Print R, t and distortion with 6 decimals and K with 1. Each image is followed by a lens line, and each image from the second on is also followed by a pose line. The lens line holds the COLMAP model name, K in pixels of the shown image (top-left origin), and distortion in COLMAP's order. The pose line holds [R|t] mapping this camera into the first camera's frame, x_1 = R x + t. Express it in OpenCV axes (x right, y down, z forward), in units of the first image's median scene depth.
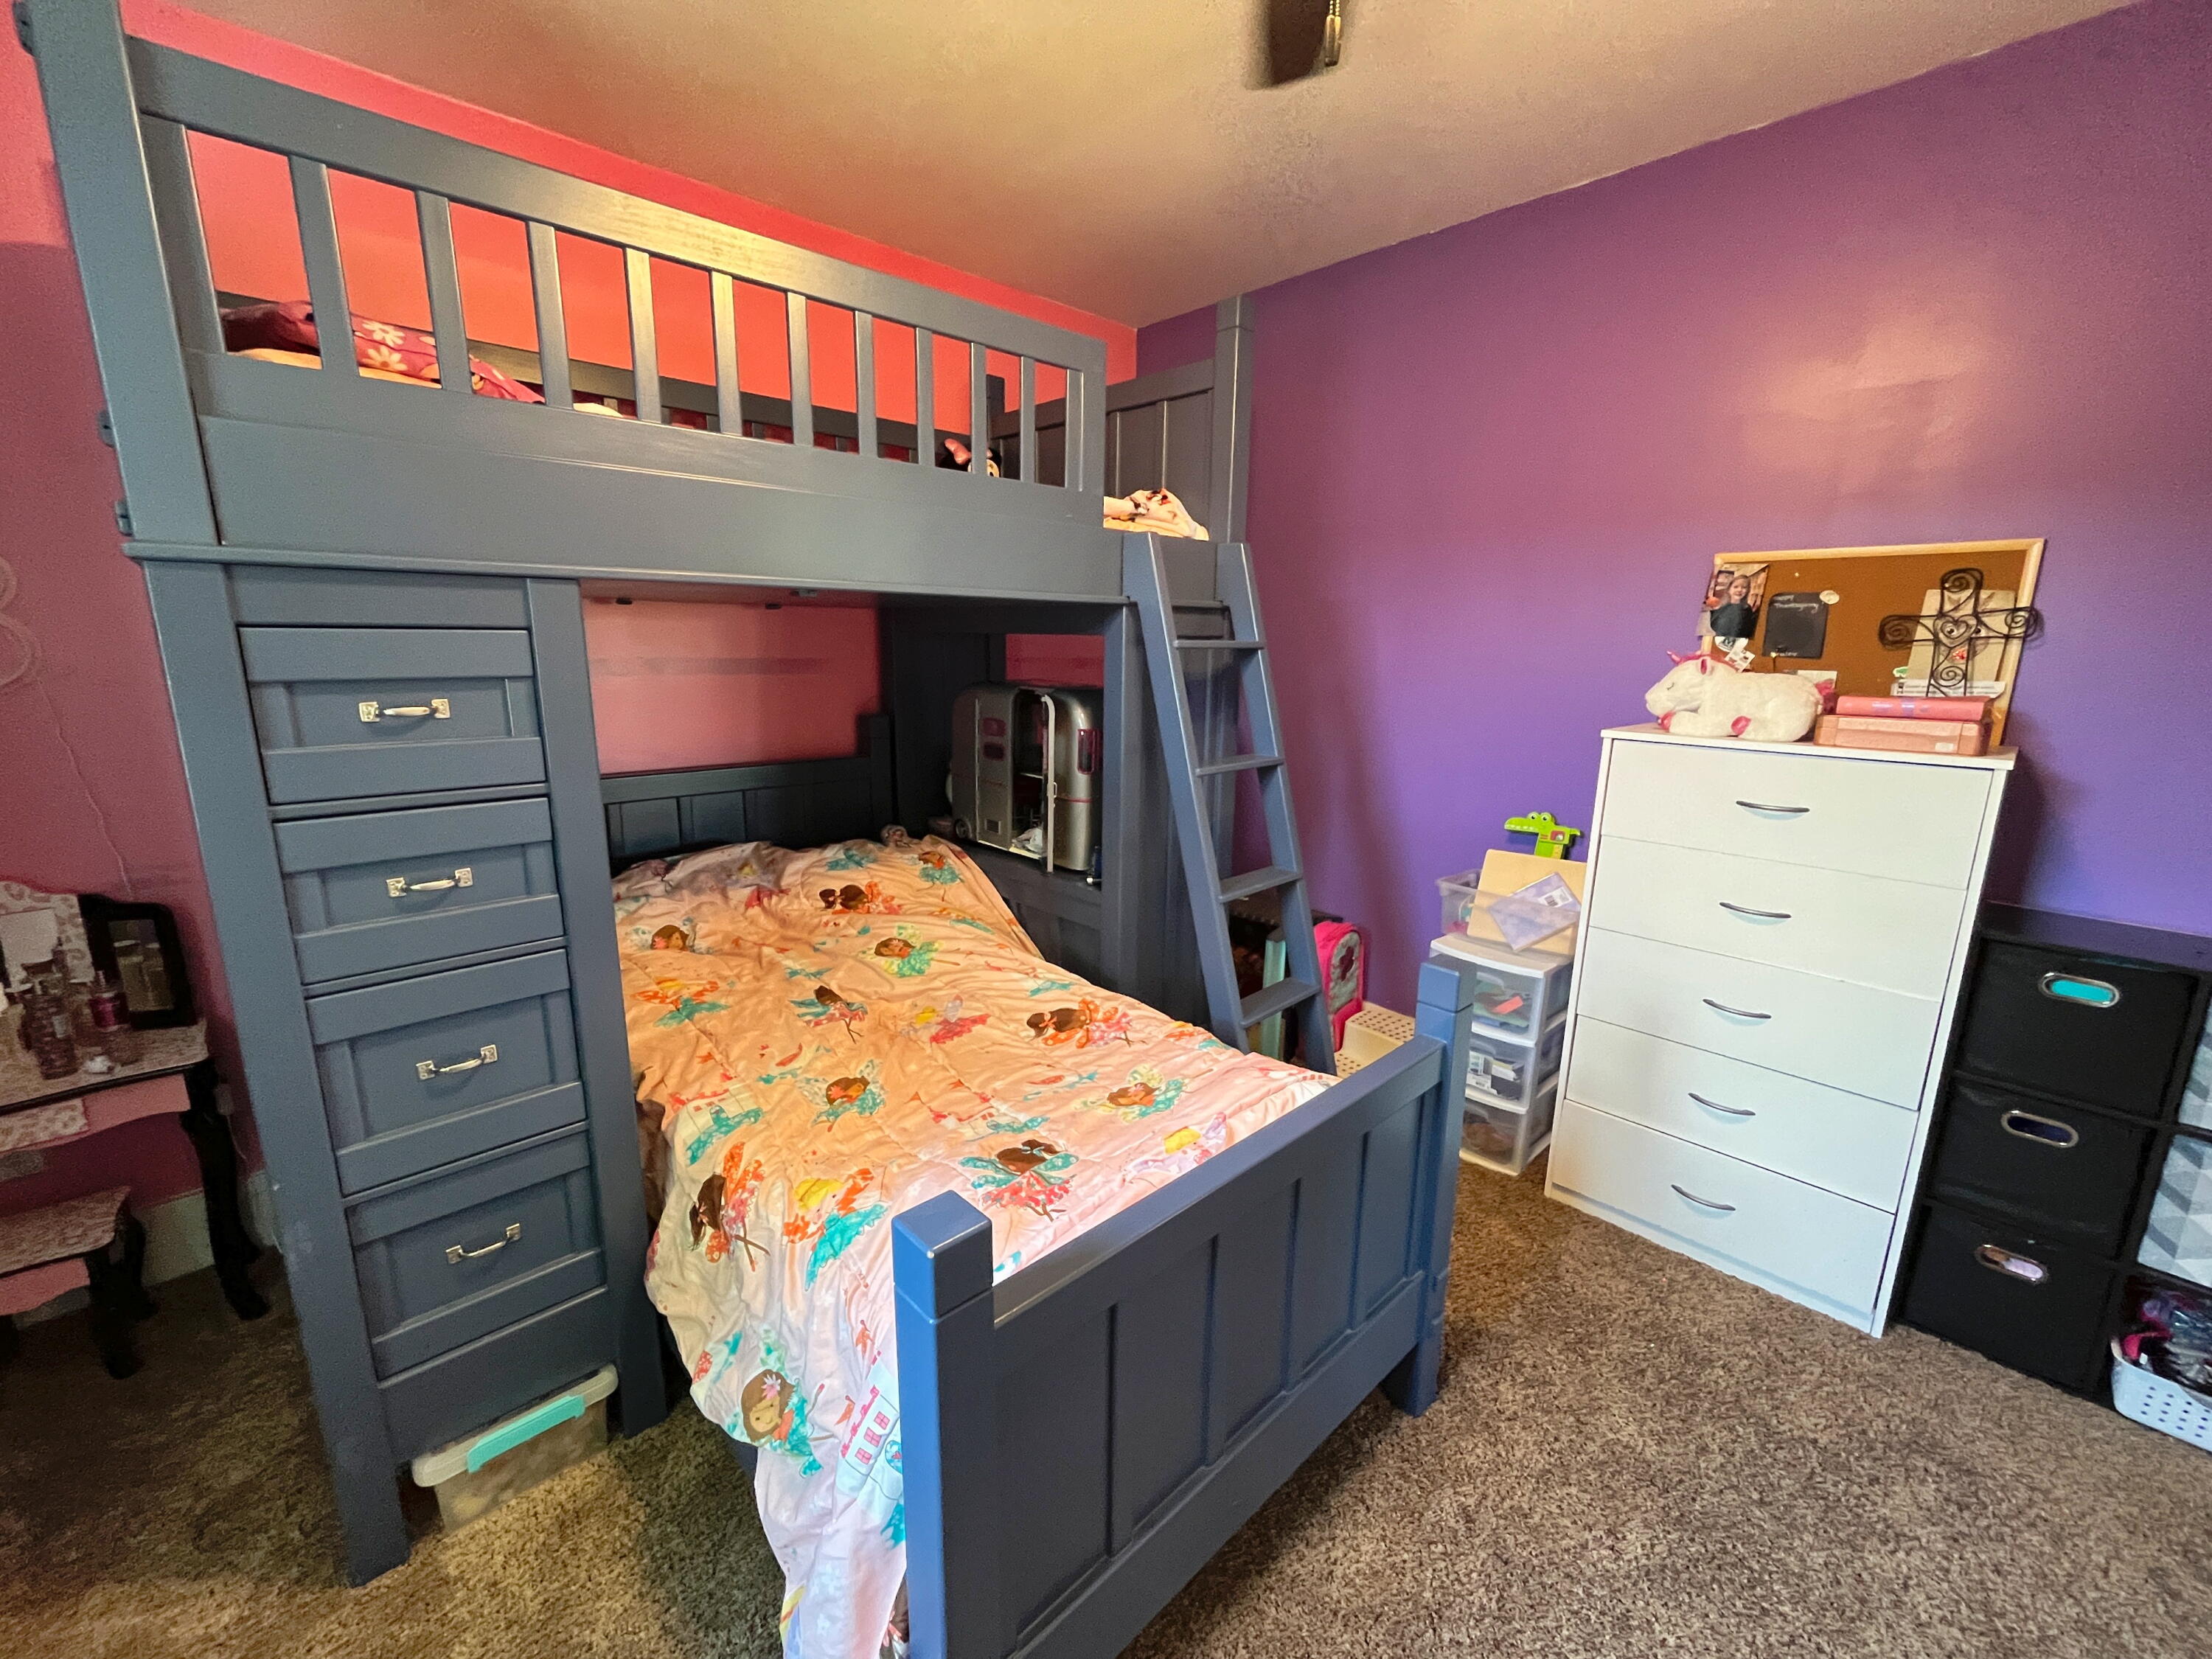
lens RADIAL K [[899.9, 0, 1103.8], [0, 899.9, 832.8], [0, 0, 1]] dist [-0.006924, -0.000312]
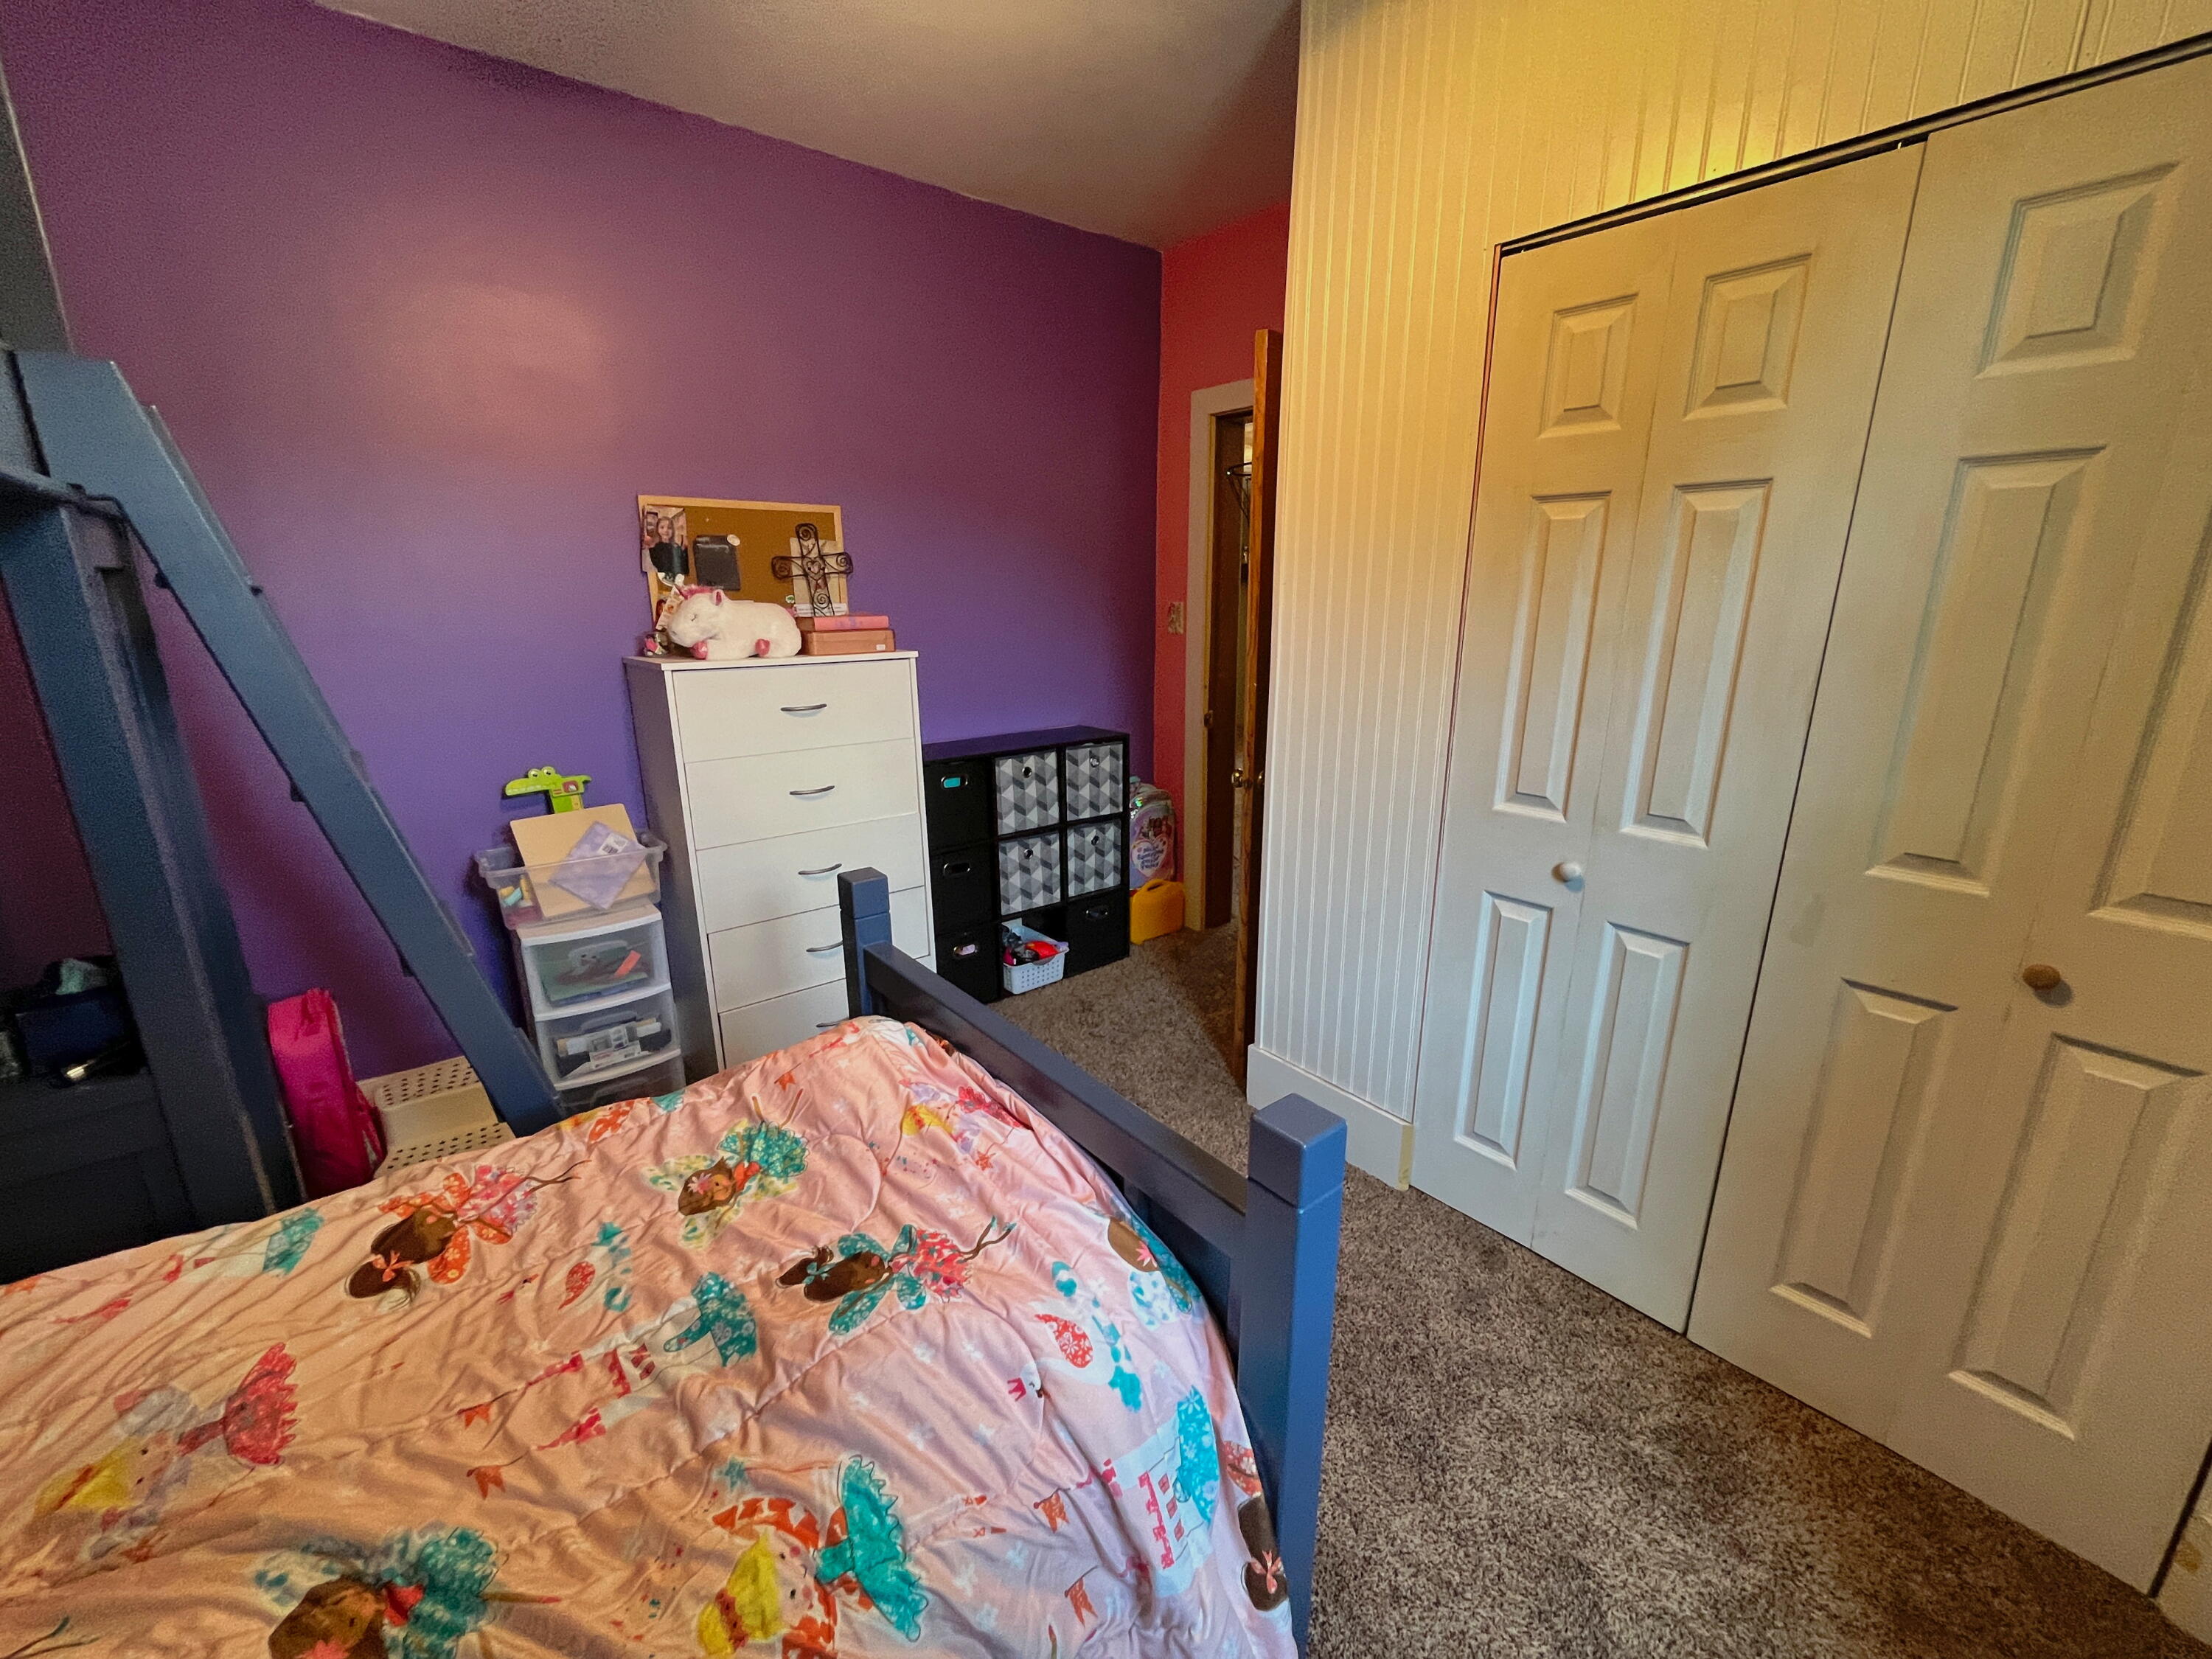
lens RADIAL K [[899.9, 0, 1106.0], [0, 899.9, 829.9], [0, 0, 1]] dist [-0.006924, -0.000312]
pose [[0.070041, -0.267132, 0.961111, -0.465784], [0.214470, 0.944978, 0.247019, -0.082093], [-0.974216, 0.188828, 0.123480, 0.425990]]
